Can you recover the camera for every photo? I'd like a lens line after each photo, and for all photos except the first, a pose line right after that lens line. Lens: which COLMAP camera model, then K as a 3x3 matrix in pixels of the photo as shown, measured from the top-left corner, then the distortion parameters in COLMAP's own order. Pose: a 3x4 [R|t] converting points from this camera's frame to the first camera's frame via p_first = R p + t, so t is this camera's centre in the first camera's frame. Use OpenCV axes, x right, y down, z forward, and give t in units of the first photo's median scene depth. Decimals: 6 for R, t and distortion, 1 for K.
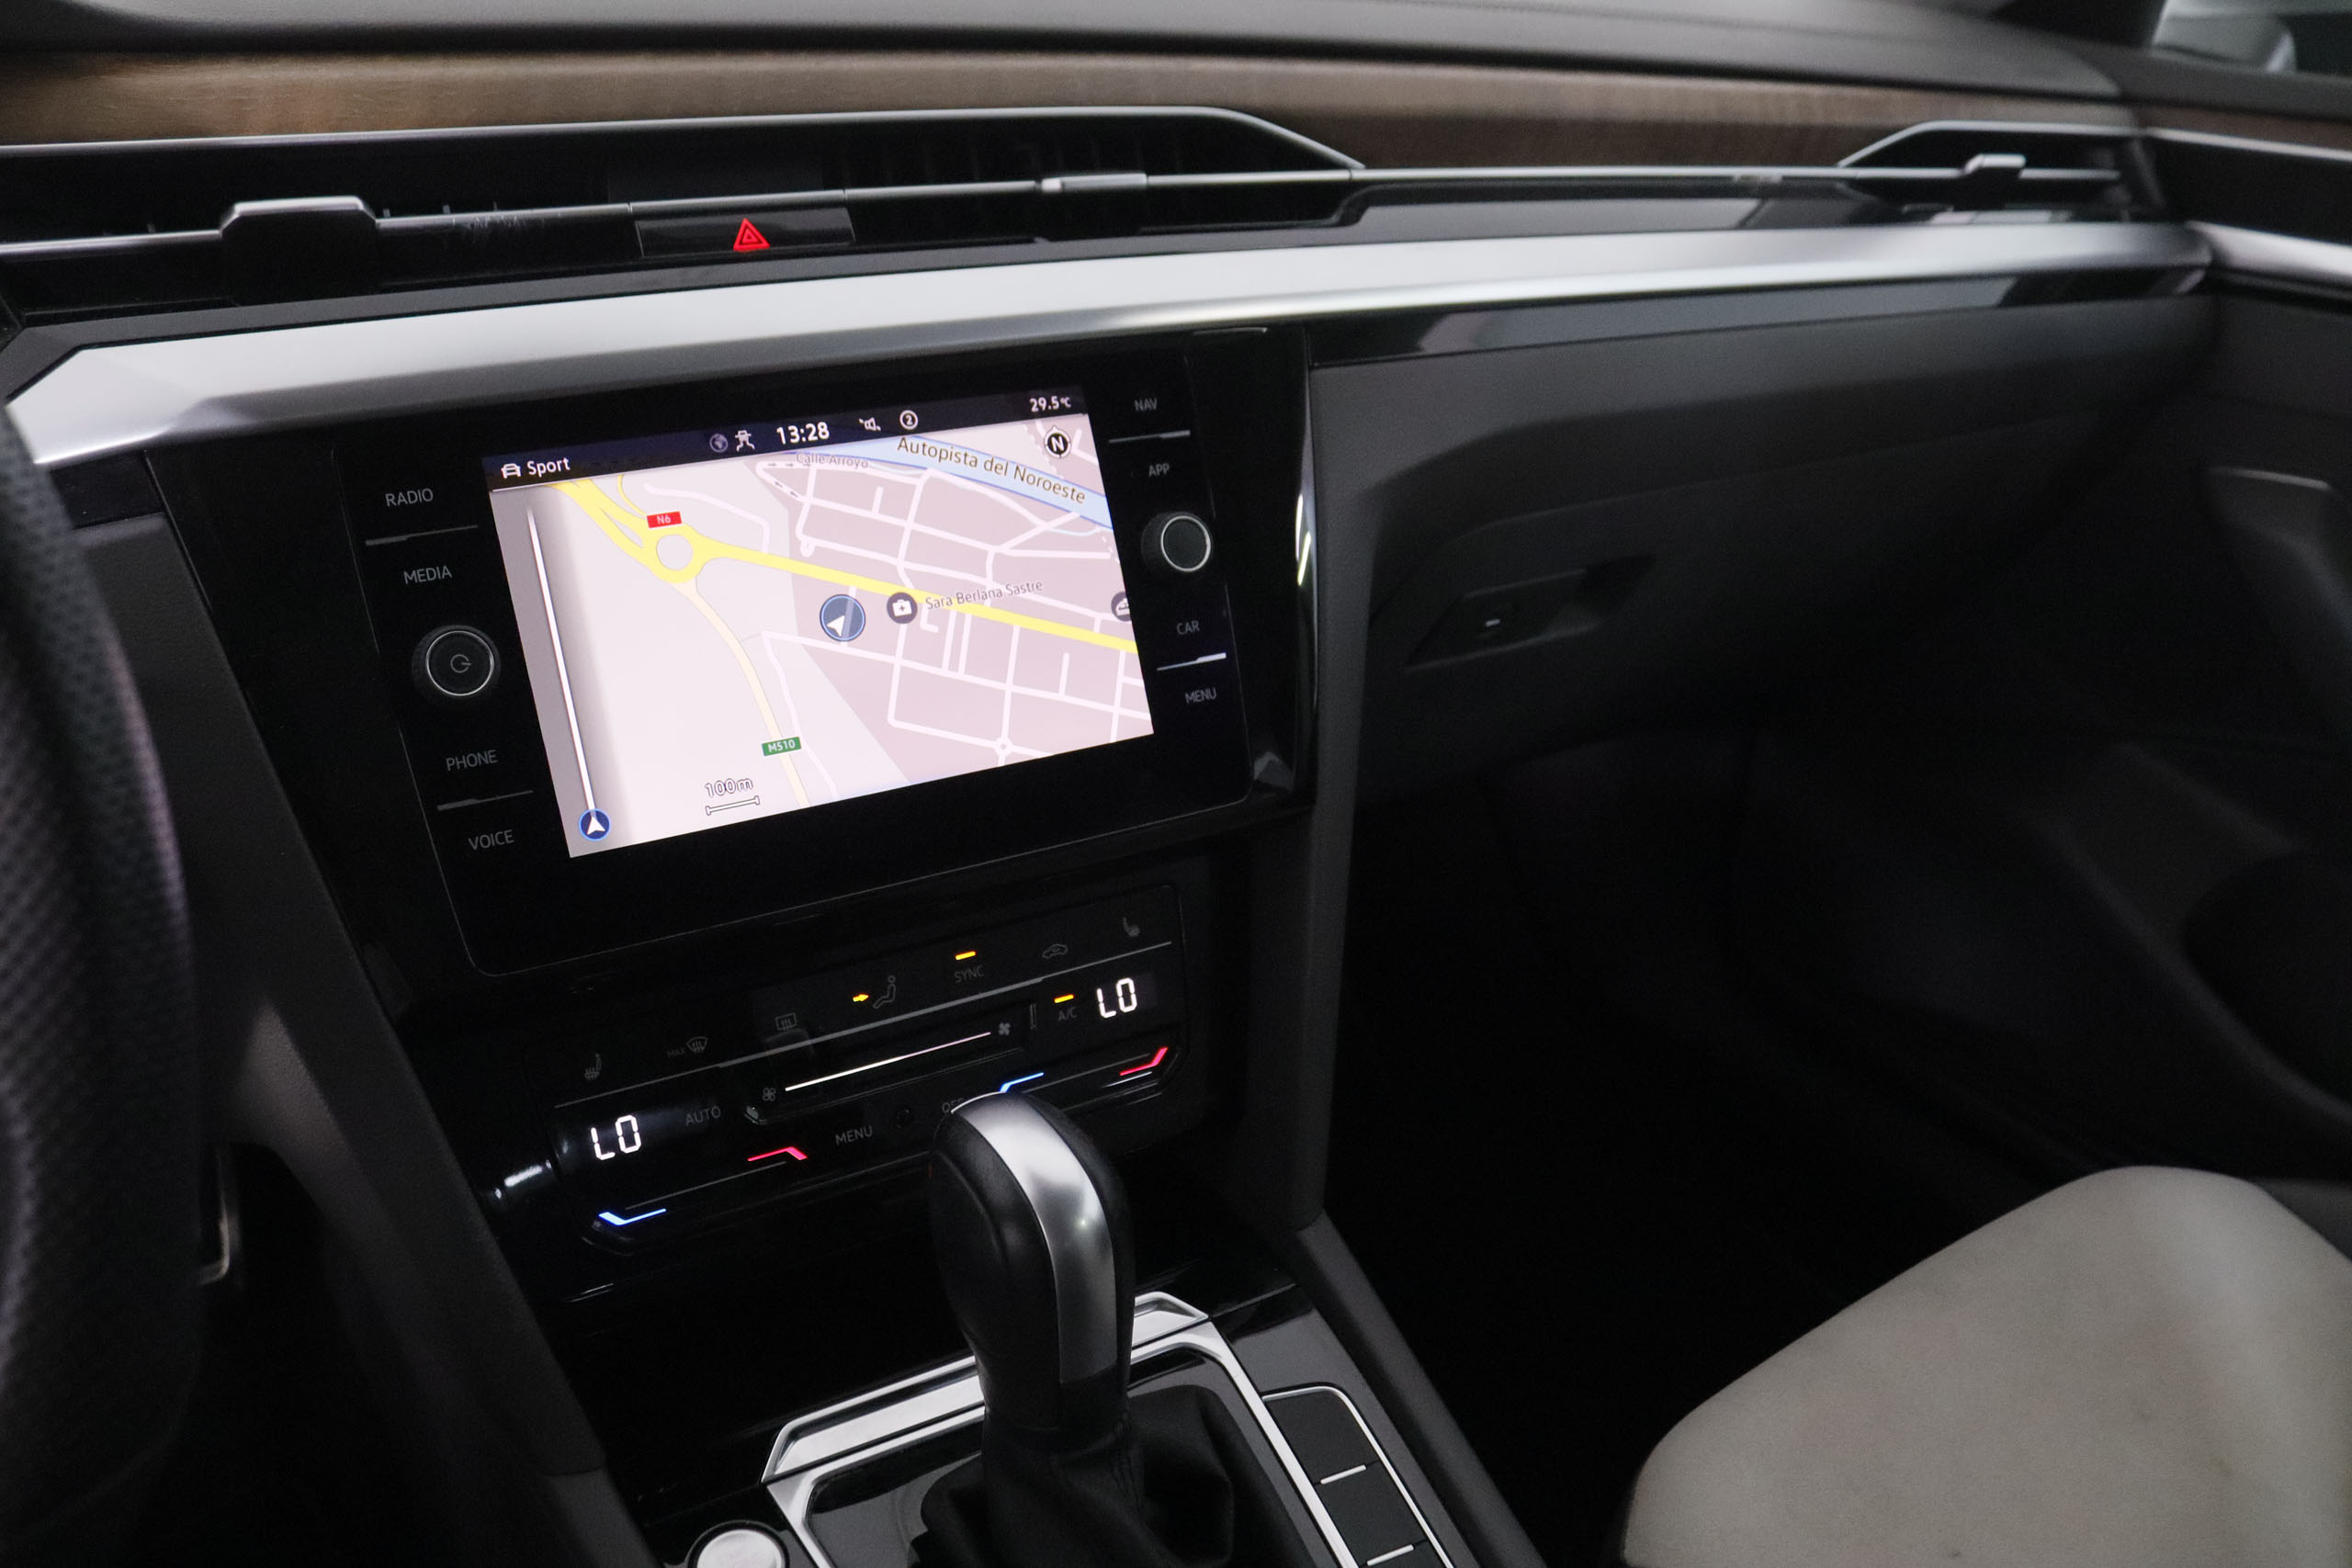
lens RADIAL K [[1914.4, 0, 1185.6], [0, 1914.4, 773.5], [0, 0, 1]] dist [-0.153837, 0.099651]
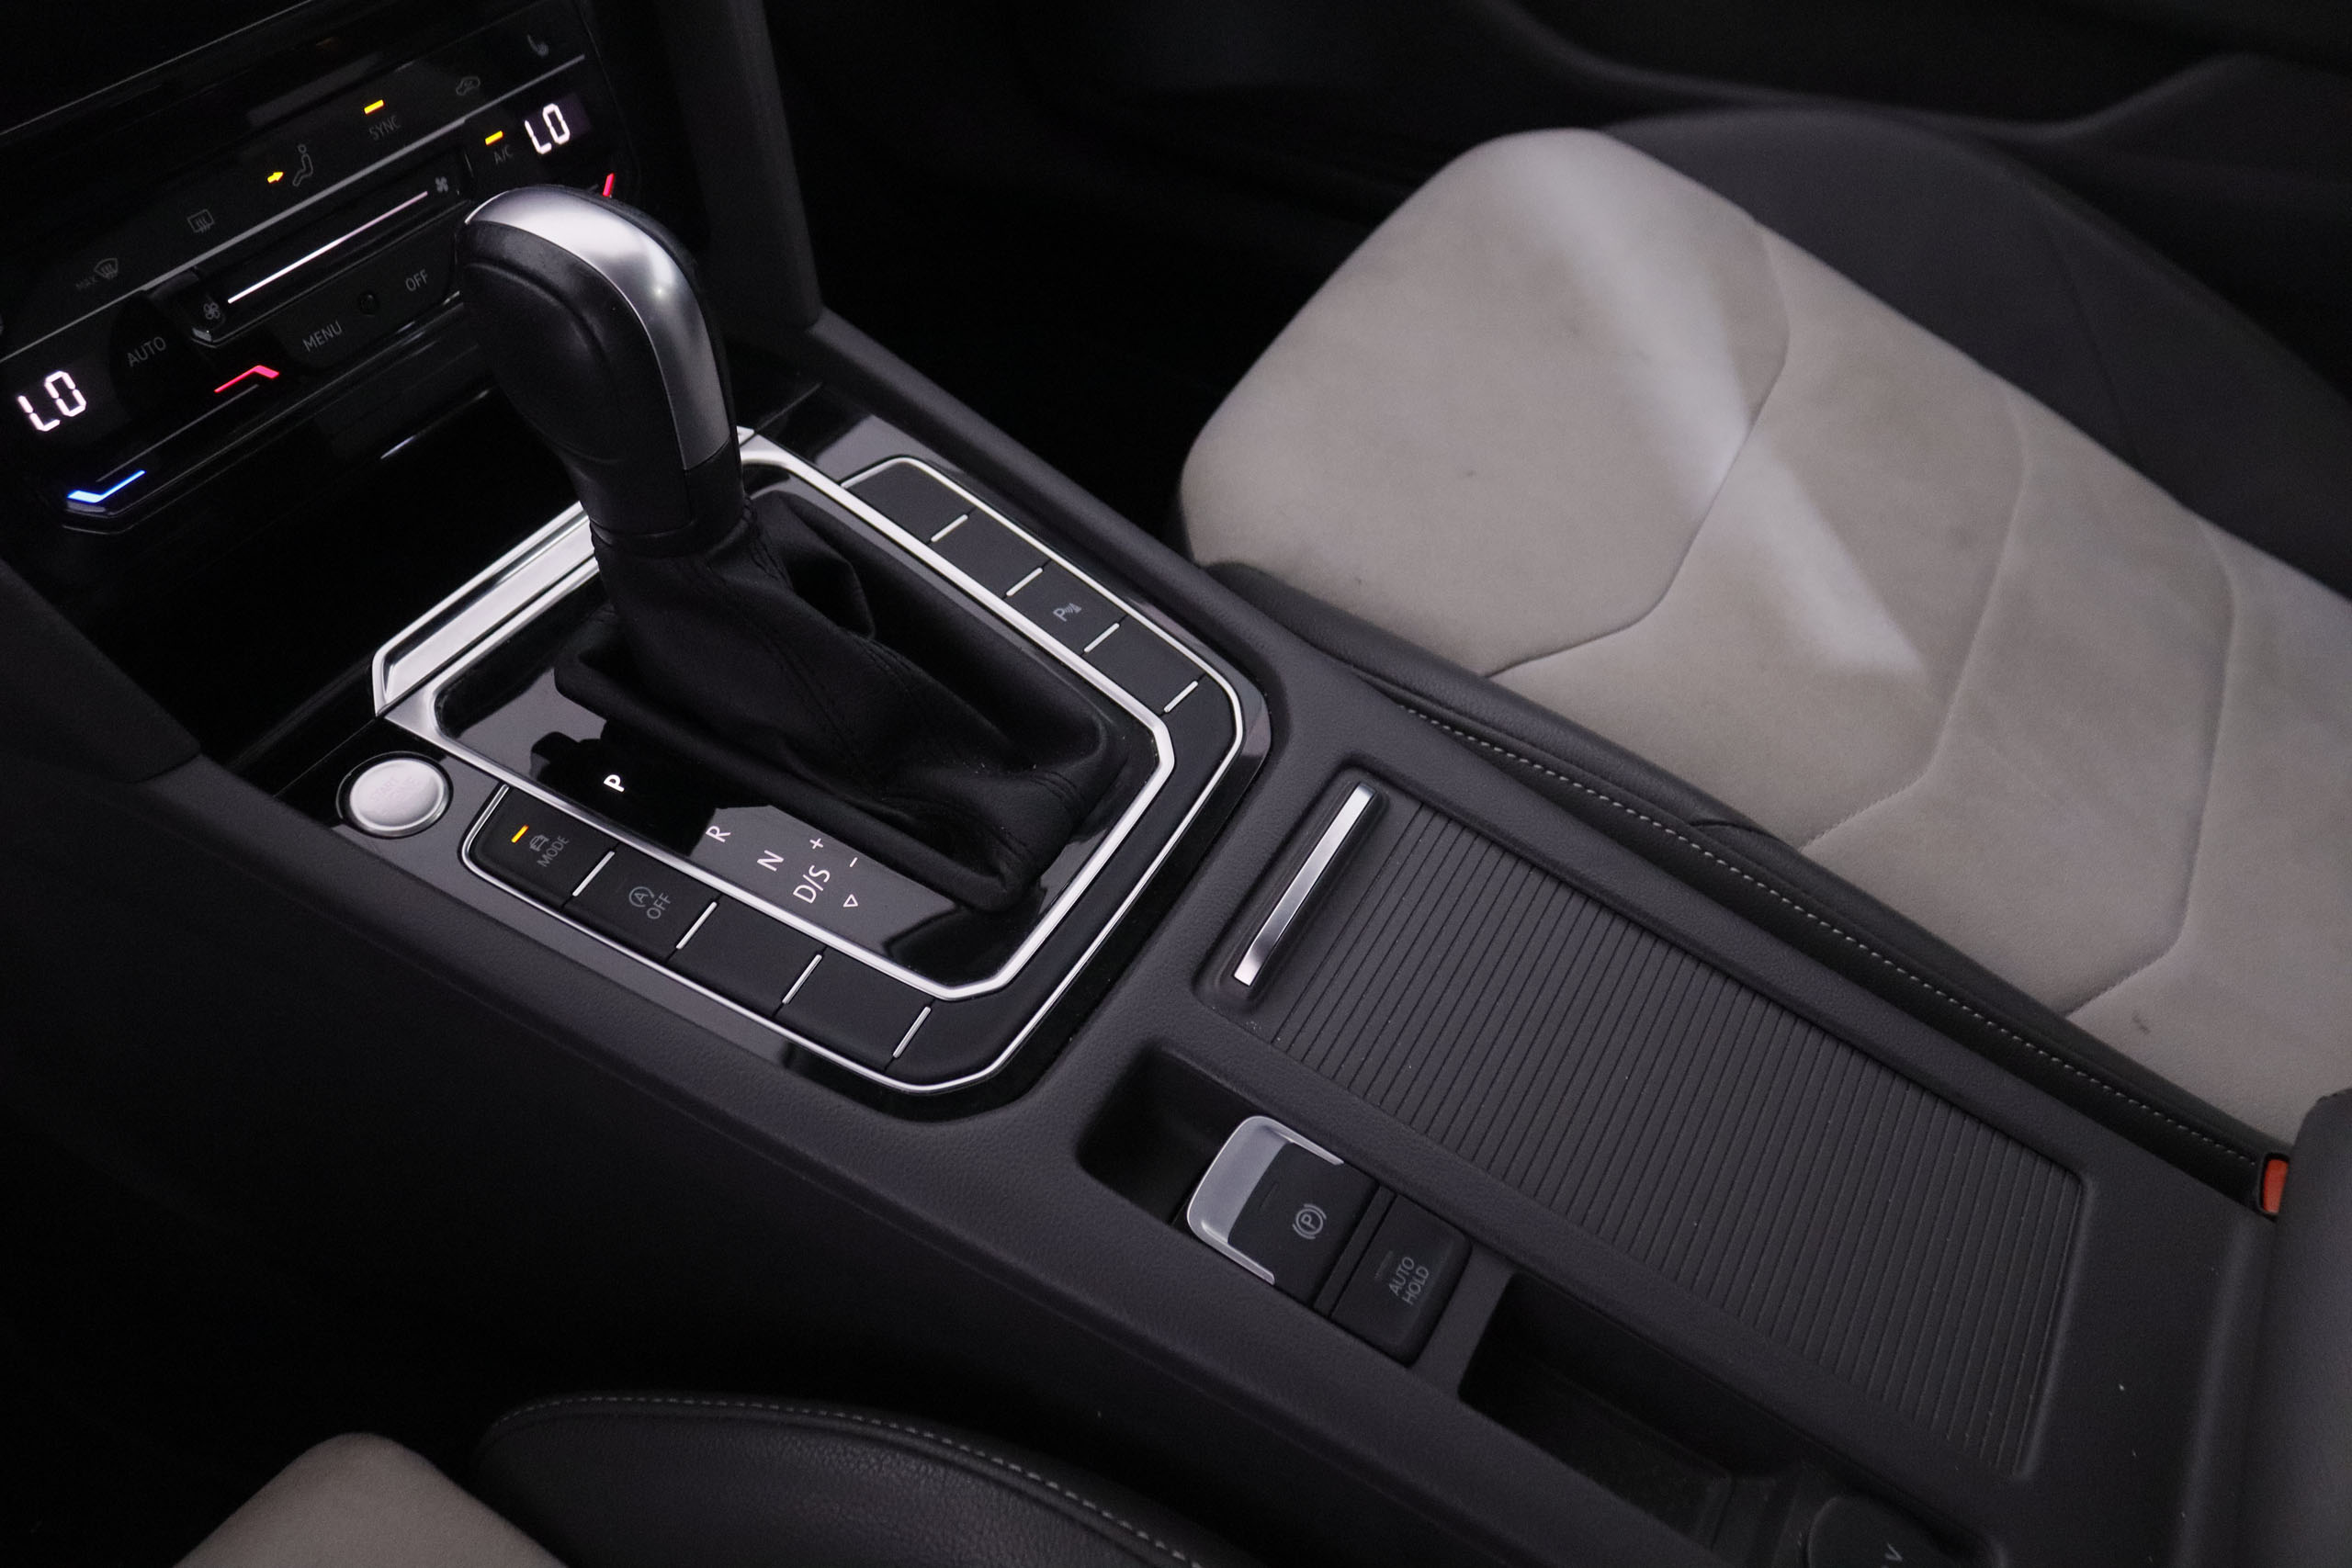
lens RADIAL K [[1914.4, 0, 1185.6], [0, 1914.4, 773.5], [0, 0, 1]] dist [-0.153837, 0.099651]
pose [[0.885071, -0.335688, 0.322432, -0.164299], [0.201889, 0.901035, 0.383896, 0.125494], [-0.419392, -0.274680, 0.865252, 0.046183]]
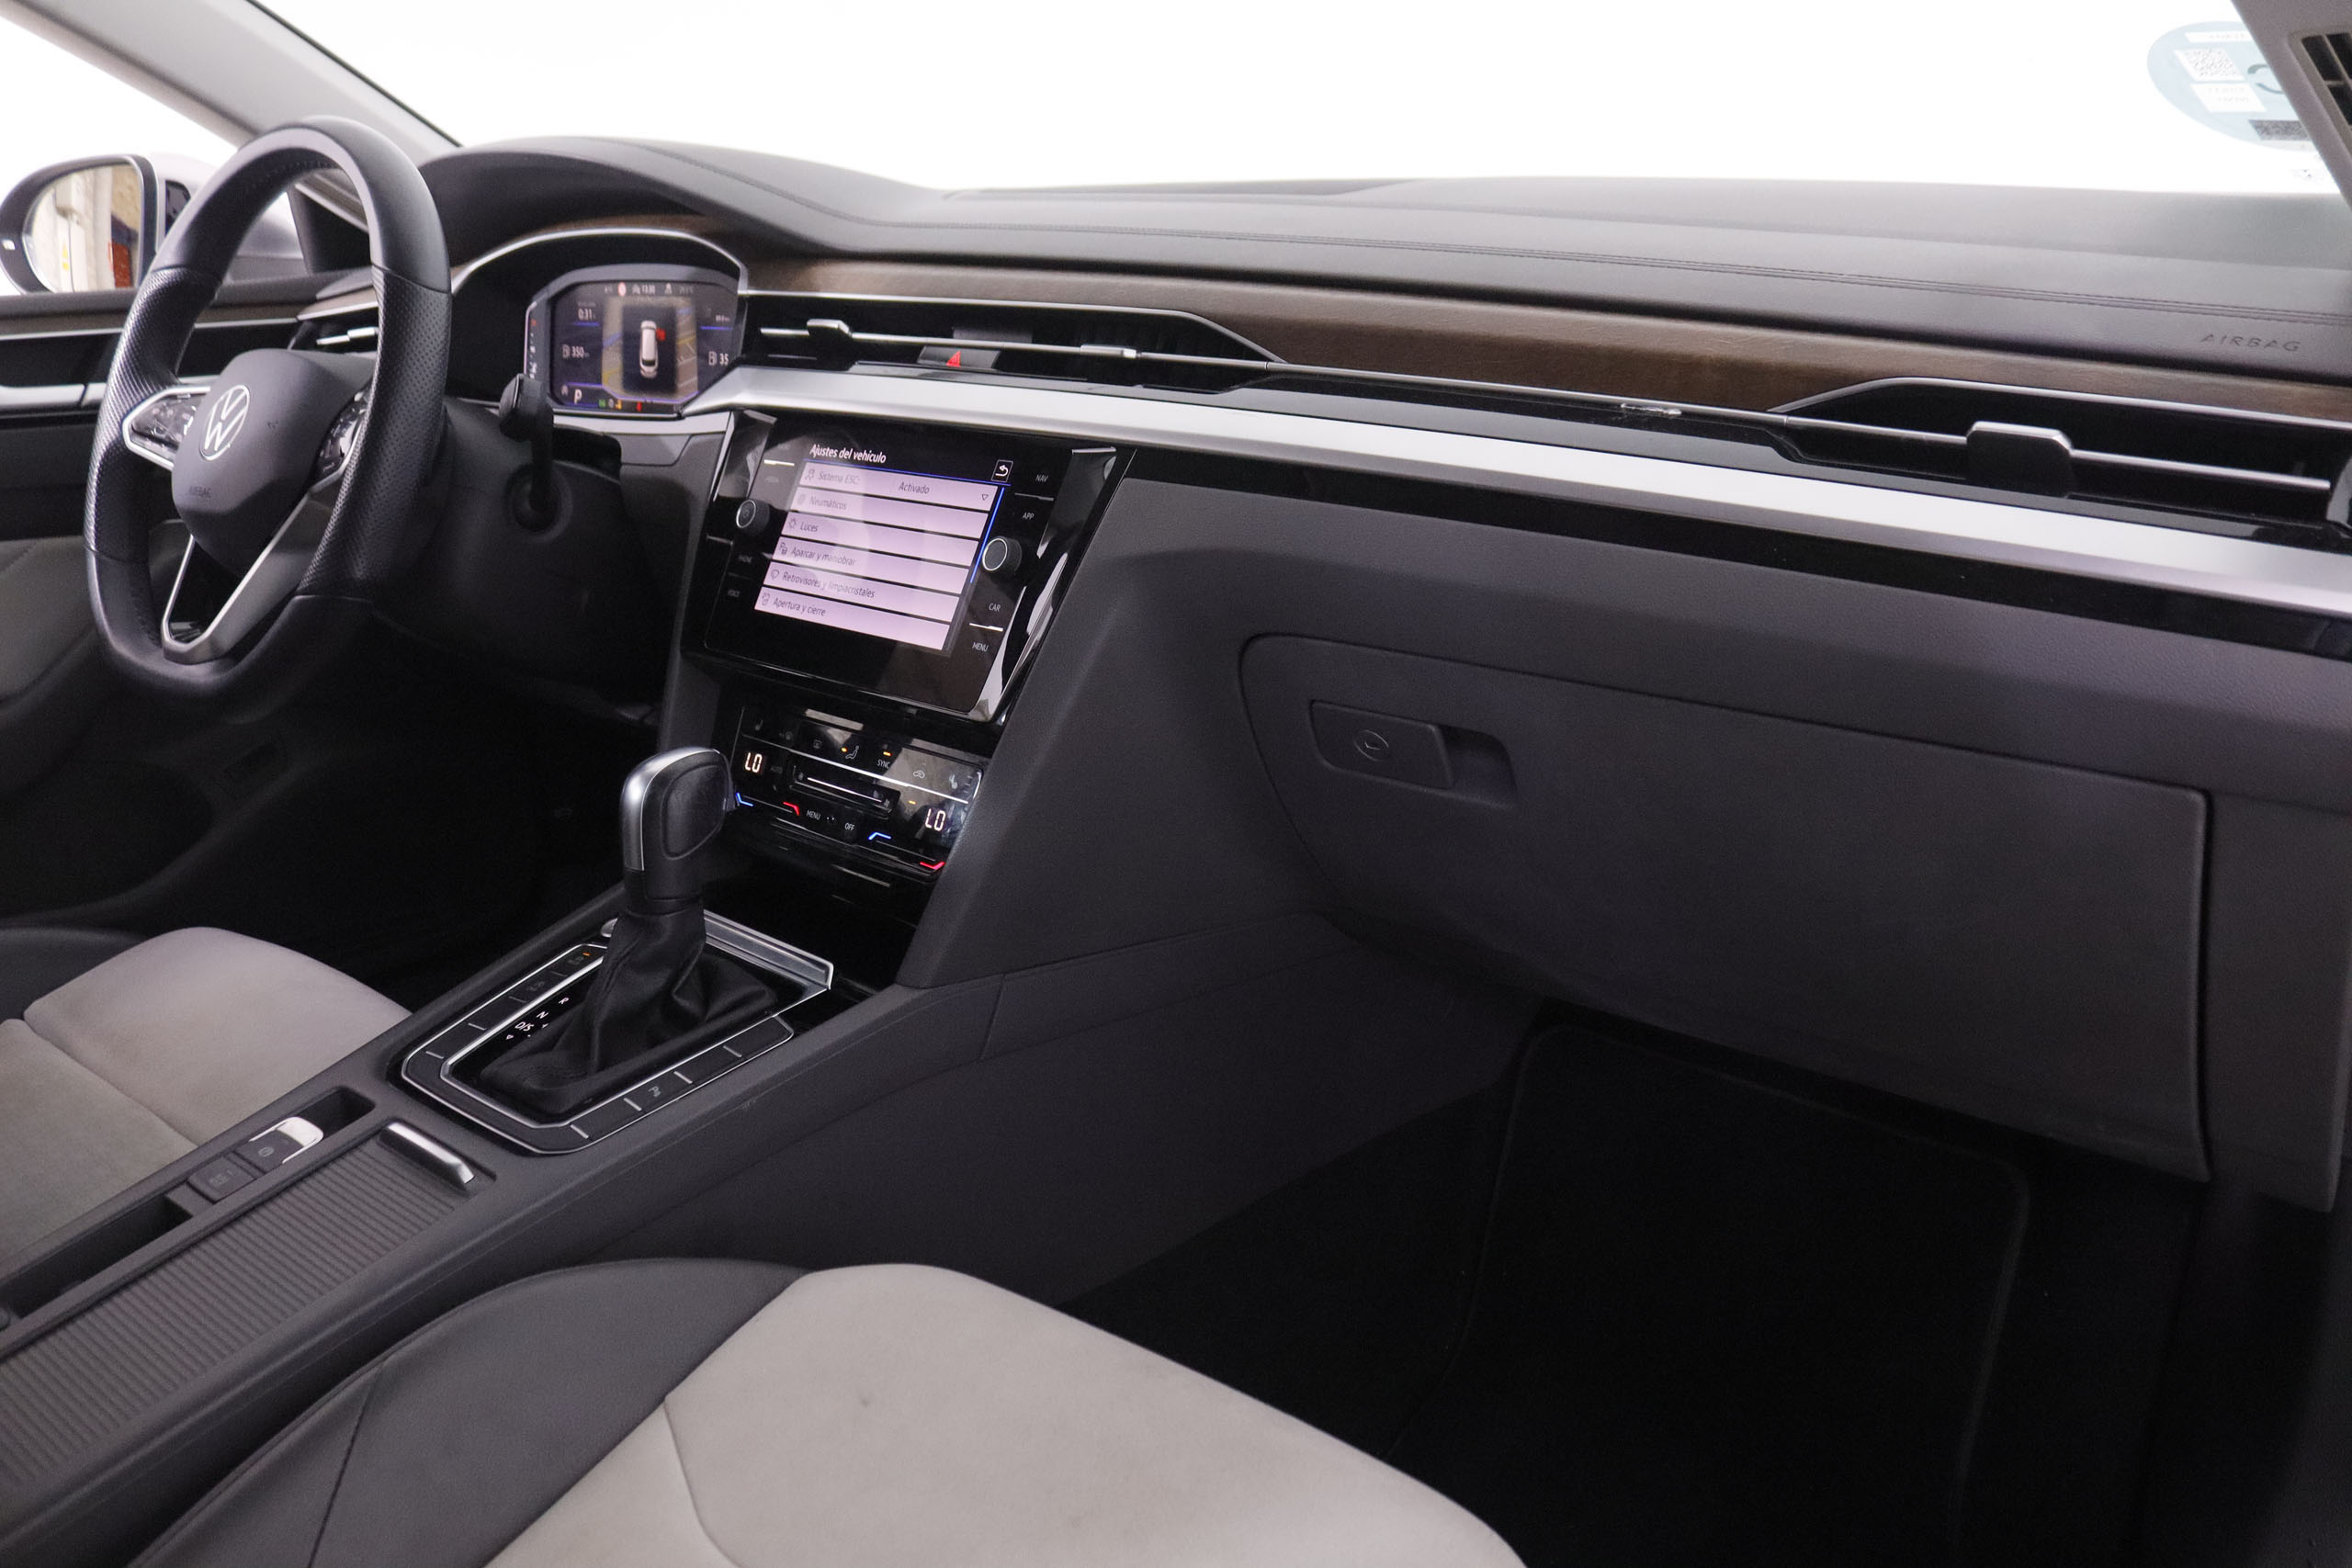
lens RADIAL K [[1914.4, 0, 1185.6], [0, 1914.4, 773.5], [0, 0, 1]] dist [-0.153837, 0.099651]
pose [[0.229887, 0.254136, -0.939450, 1.662748], [-0.376796, 0.913261, 0.154848, -0.275918], [0.897316, 0.318384, 0.305704, 0.717426]]
